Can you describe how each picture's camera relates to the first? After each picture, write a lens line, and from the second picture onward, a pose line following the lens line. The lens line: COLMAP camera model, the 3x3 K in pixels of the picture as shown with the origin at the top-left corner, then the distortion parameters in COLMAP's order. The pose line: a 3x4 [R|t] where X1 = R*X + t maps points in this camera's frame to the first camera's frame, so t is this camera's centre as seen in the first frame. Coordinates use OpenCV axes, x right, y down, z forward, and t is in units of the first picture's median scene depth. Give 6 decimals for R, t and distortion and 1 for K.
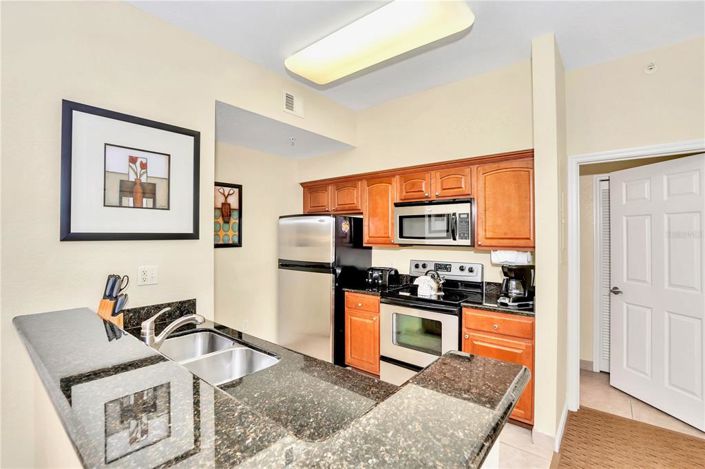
lens RADIAL K [[312.5, 0, 363.9], [0, 312.5, 238.9], [0, 0, 1]] dist [-0.017356, 0.001164]
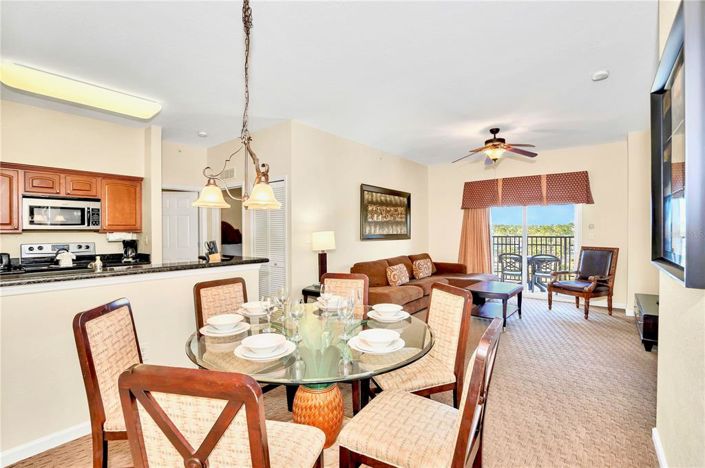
lens RADIAL K [[281.2, 0, 352.5], [0, 281.2, 231.6], [0, 0, 1]] dist [-0.000289, -0.000037]
pose [[0.041604, -0.004261, 0.999125, -1.013130], [0.009425, 0.999948, 0.003872, 0.037674], [-0.999090, 0.009256, 0.041642, -0.319066]]
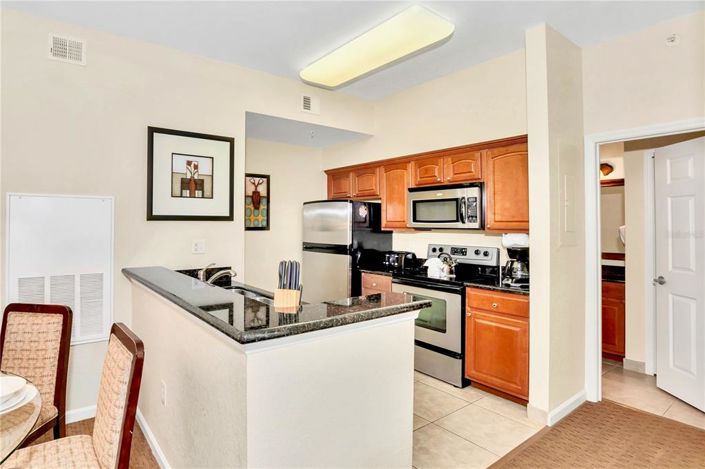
lens RADIAL K [[387.5, 0, 351.8], [0, 387.5, 227.4], [0, 0, 1]] dist [0.001624, -0.000559]
pose [[0.980139, -0.000071, -0.198311, 0.187153], [-0.001296, 0.999976, -0.006764, 0.026492], [0.198307, 0.006887, 0.980116, -0.331730]]
